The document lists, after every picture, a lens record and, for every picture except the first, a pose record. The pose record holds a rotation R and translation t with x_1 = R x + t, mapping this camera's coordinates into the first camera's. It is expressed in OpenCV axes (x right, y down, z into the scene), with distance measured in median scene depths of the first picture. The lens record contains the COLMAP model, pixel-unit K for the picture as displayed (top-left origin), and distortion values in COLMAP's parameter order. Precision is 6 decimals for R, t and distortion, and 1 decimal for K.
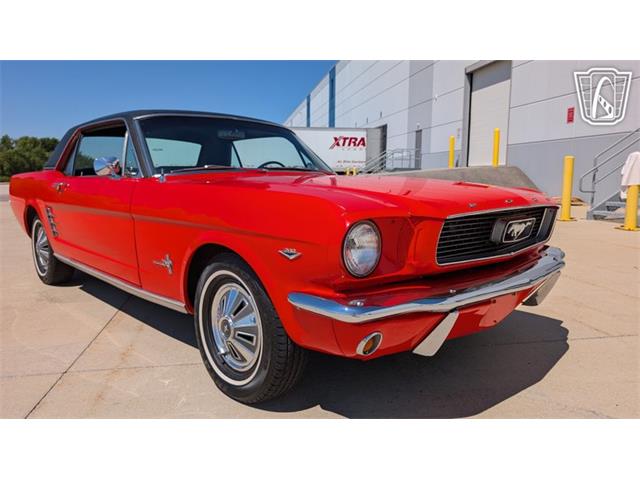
lens RADIAL K [[466.1, 0, 318.0], [0, 466.1, 225.0], [0, 0, 1]] dist [0.005709, -0.009408]
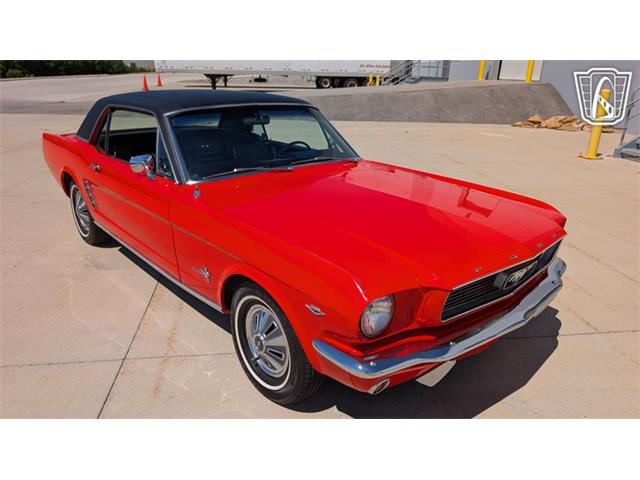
lens RADIAL K [[466.1, 0, 316.7], [0, 466.1, 241.9], [0, 0, 1]] dist [0.005709, -0.009408]
pose [[0.998829, 0.032920, -0.035460, -0.015066], [-0.023388, 0.970051, 0.241774, -0.276603], [0.042358, -0.240661, 0.969684, -0.069238]]
